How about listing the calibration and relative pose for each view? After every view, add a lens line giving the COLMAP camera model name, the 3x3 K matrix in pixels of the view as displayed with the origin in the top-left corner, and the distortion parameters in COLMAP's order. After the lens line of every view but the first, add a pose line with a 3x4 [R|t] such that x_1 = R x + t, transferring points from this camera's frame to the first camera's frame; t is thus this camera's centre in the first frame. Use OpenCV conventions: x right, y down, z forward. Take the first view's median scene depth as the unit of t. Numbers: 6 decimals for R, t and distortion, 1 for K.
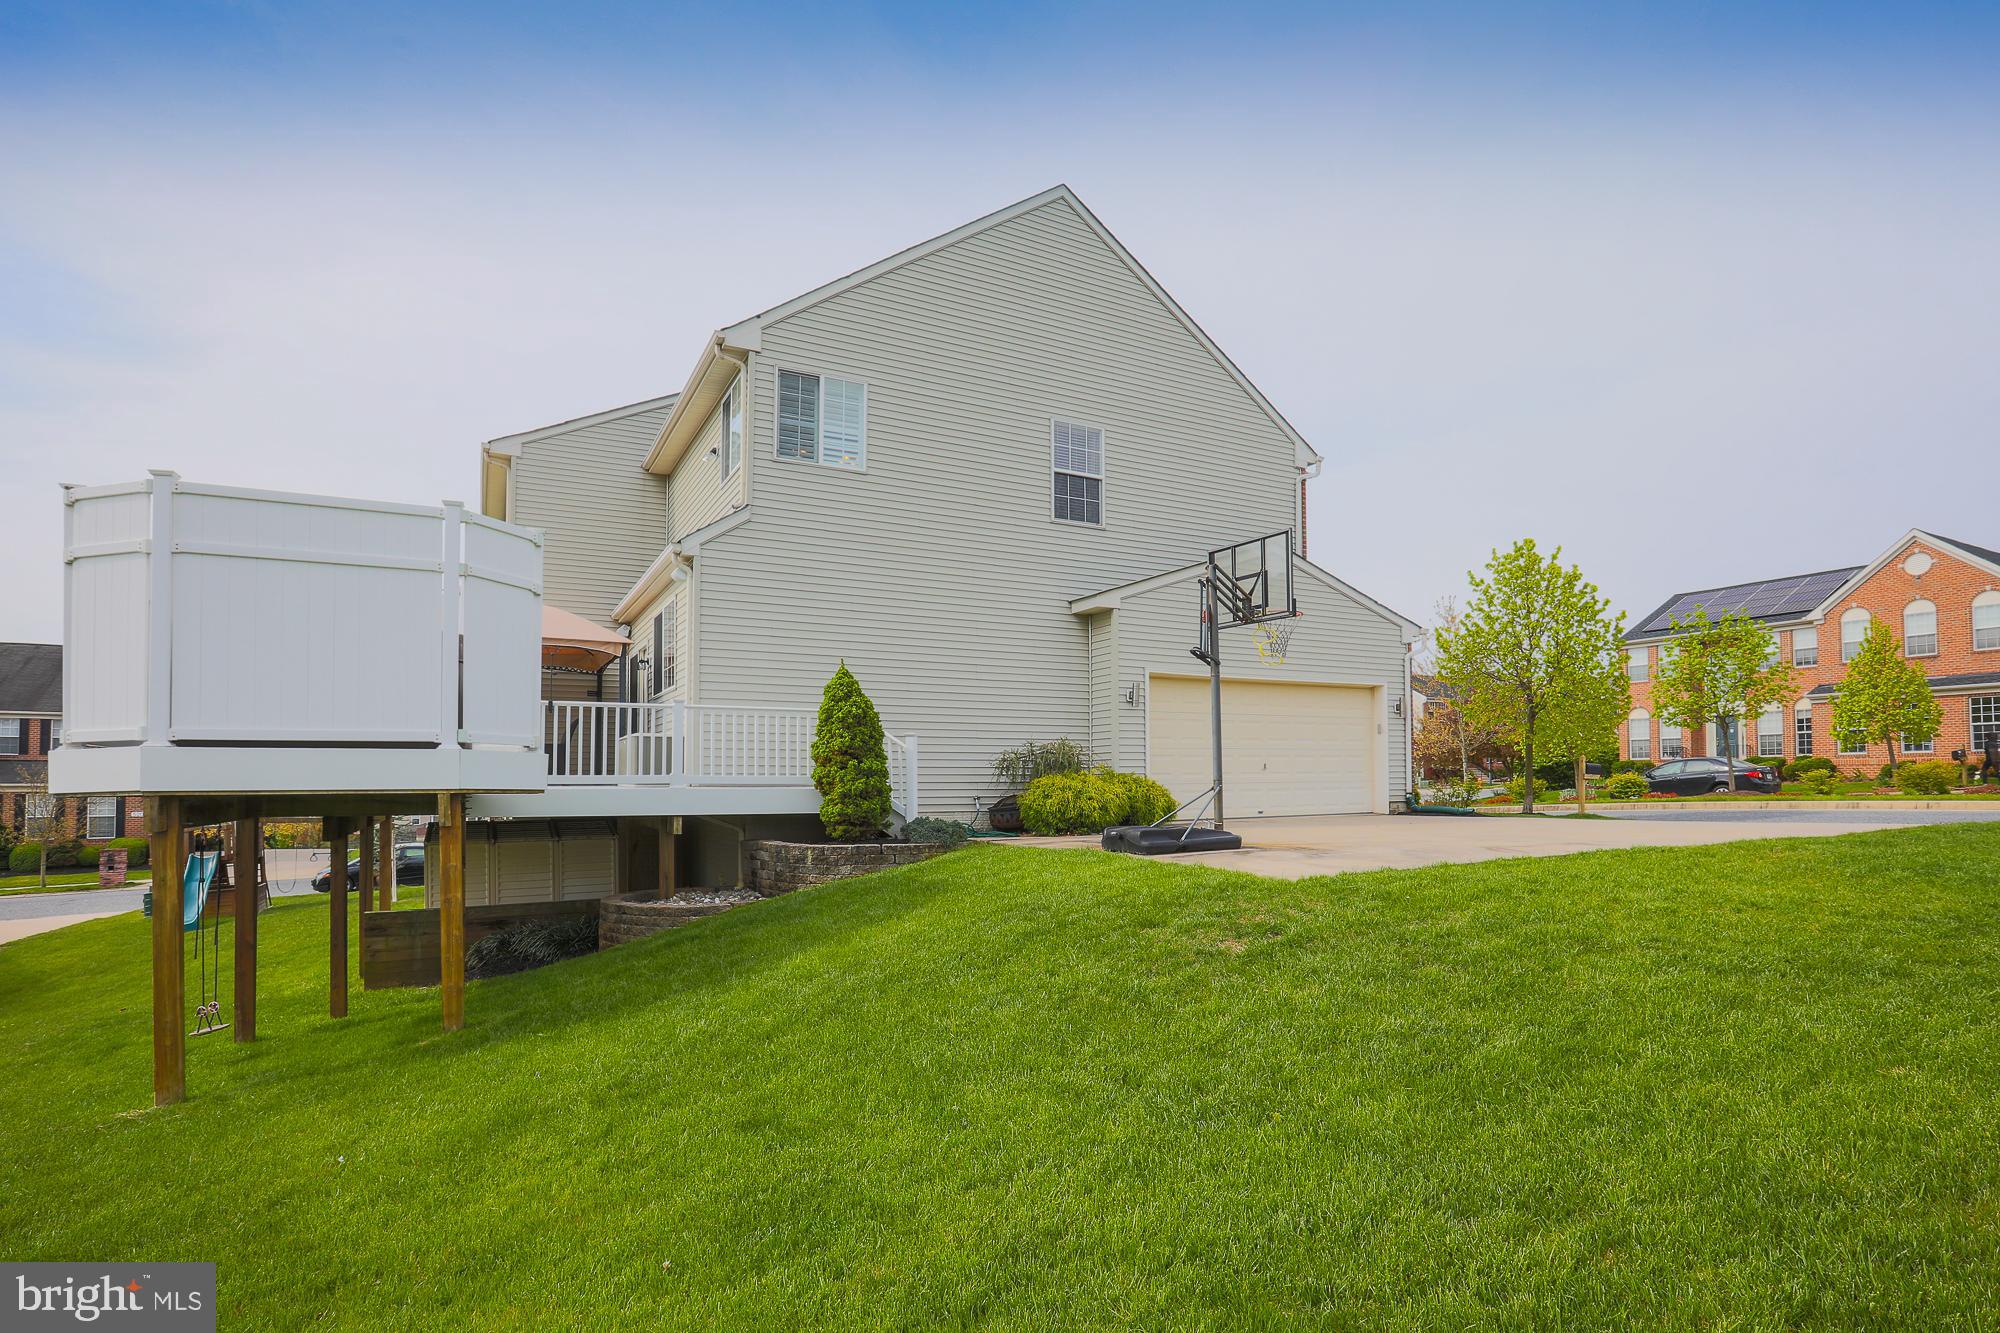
lens RADIAL K [[995.2, 0, 1021.0], [0, 995.2, 656.2], [0, 0, 1]] dist [-0.066375, 0.031807]
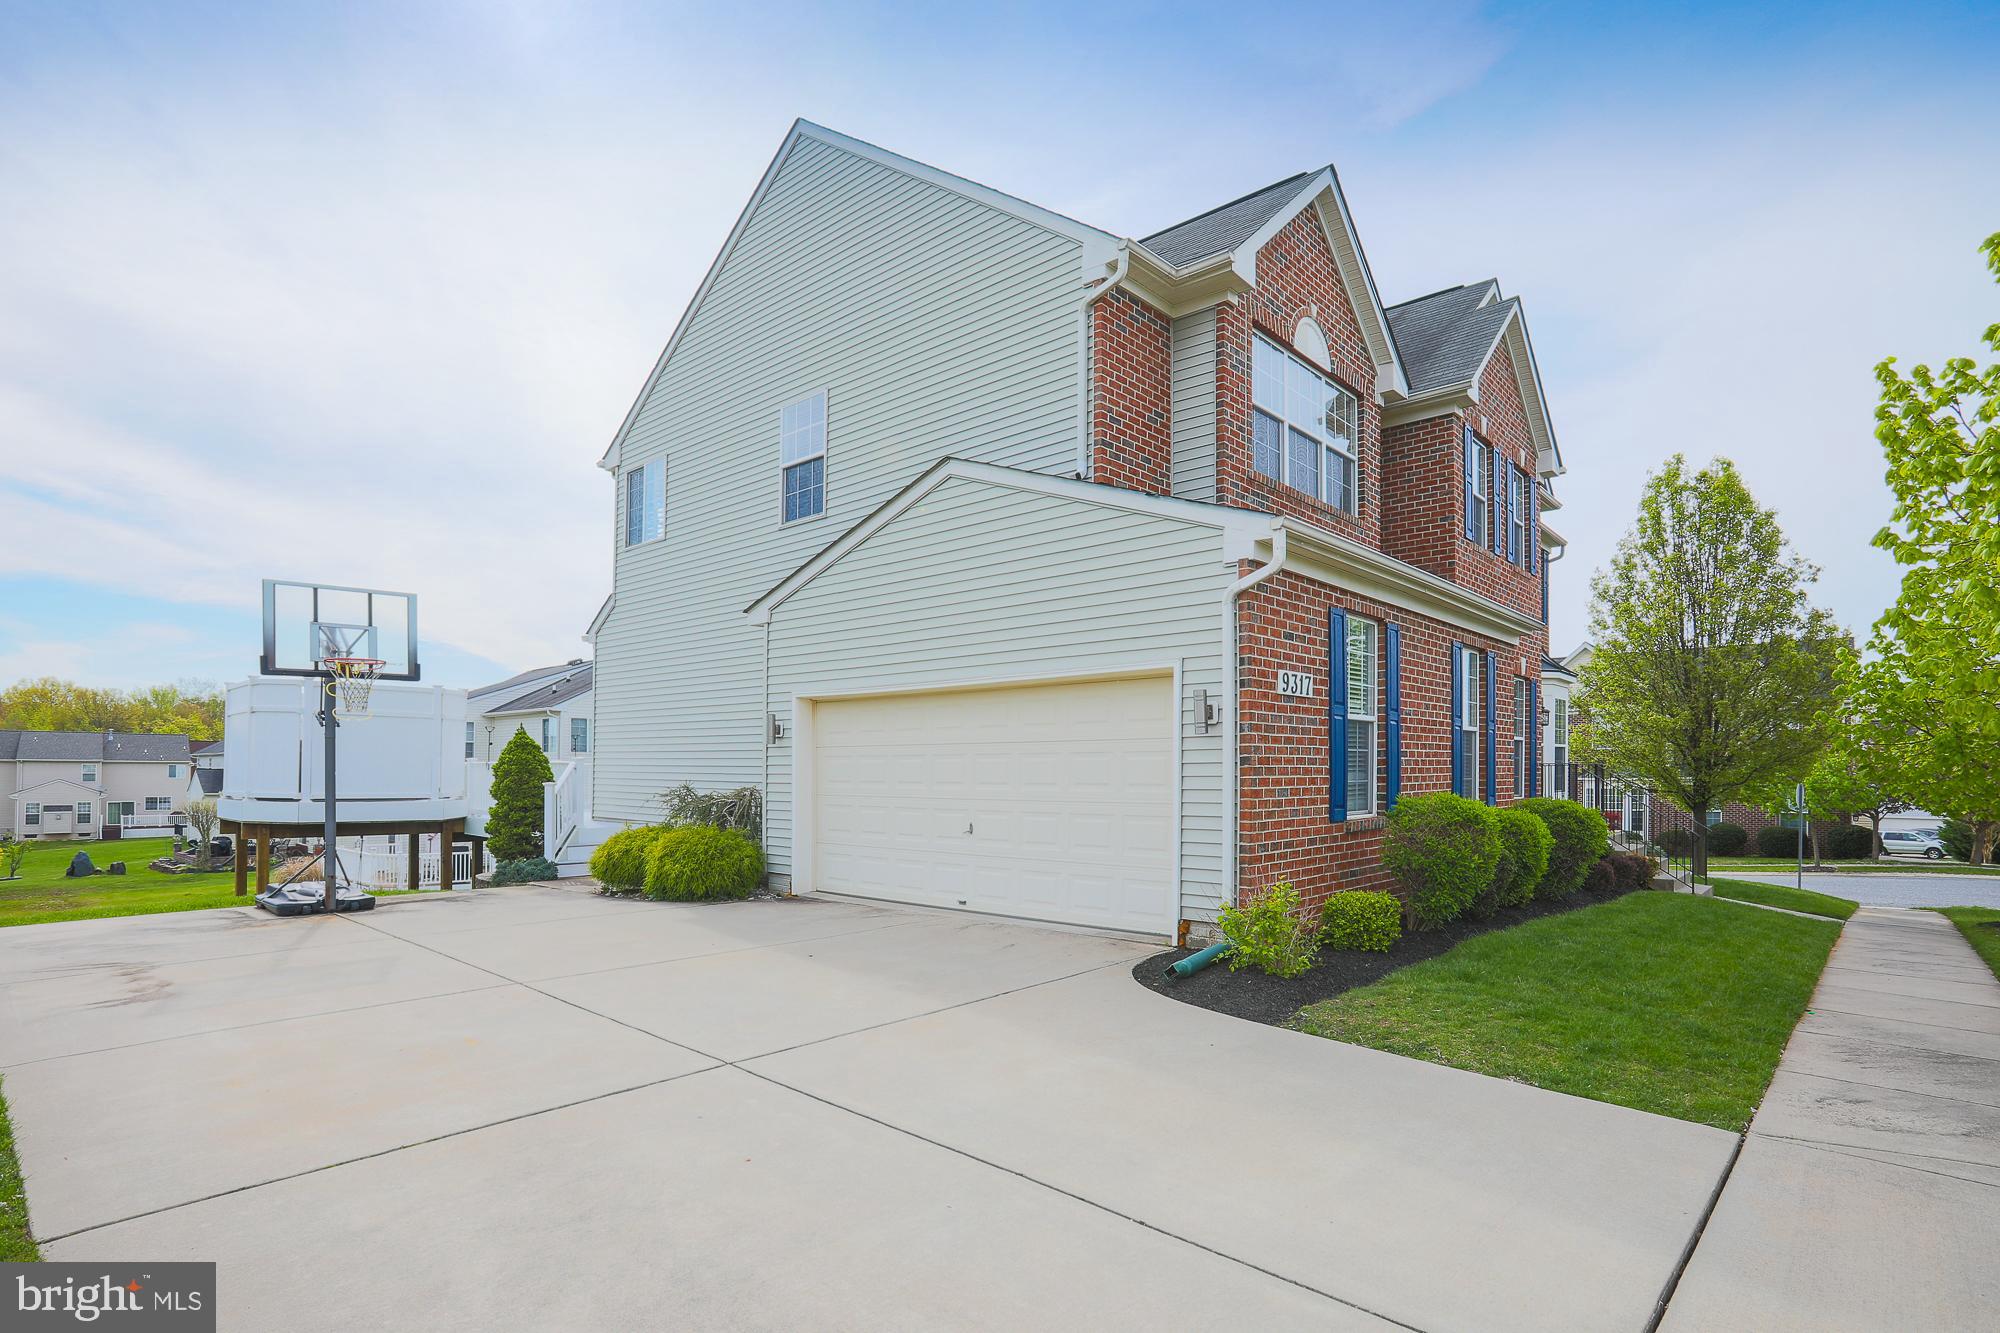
lens RADIAL K [[995.2, 0, 1021.0], [0, 995.2, 656.2], [0, 0, 1]] dist [-0.066375, 0.031807]
pose [[0.335809, -0.103769, -0.936197, 0.889065], [0.108670, 0.991545, -0.070924, 0.057232], [0.935640, -0.077920, 0.344247, 0.887149]]
